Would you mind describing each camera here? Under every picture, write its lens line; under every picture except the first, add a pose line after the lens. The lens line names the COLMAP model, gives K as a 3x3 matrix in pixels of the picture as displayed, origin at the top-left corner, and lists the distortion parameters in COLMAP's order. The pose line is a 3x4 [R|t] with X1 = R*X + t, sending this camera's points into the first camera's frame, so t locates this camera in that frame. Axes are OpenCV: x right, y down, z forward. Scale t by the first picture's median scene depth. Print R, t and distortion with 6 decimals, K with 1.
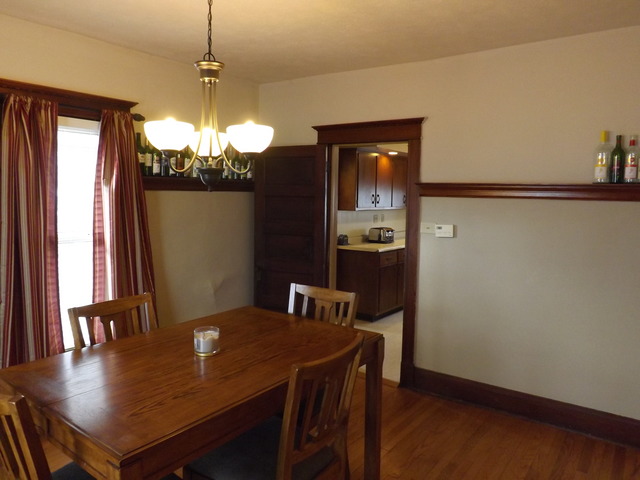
lens RADIAL K [[472.4, 0, 317.8], [0, 472.4, 237.4], [0, 0, 1]] dist [-0.054514, 0.021253]
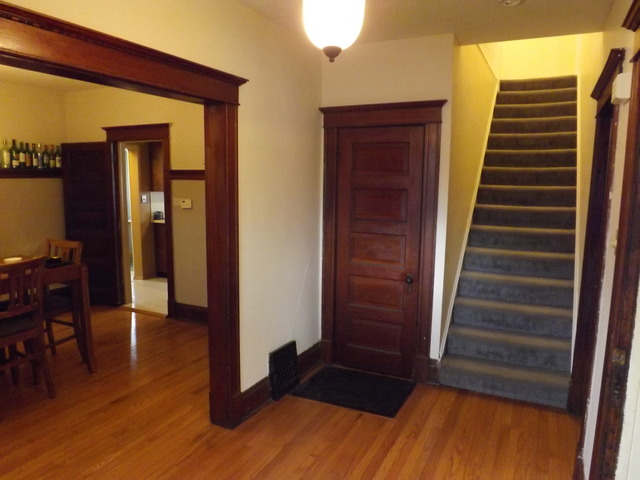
lens RADIAL K [[472.4, 0, 320.2], [0, 472.4, 241.6], [0, 0, 1]] dist [-0.054514, 0.021253]
pose [[0.988092, -0.028428, 0.151216, 0.386852], [0.022432, 0.998899, 0.041210, 0.043656], [-0.152221, -0.037327, 0.987641, -0.395326]]
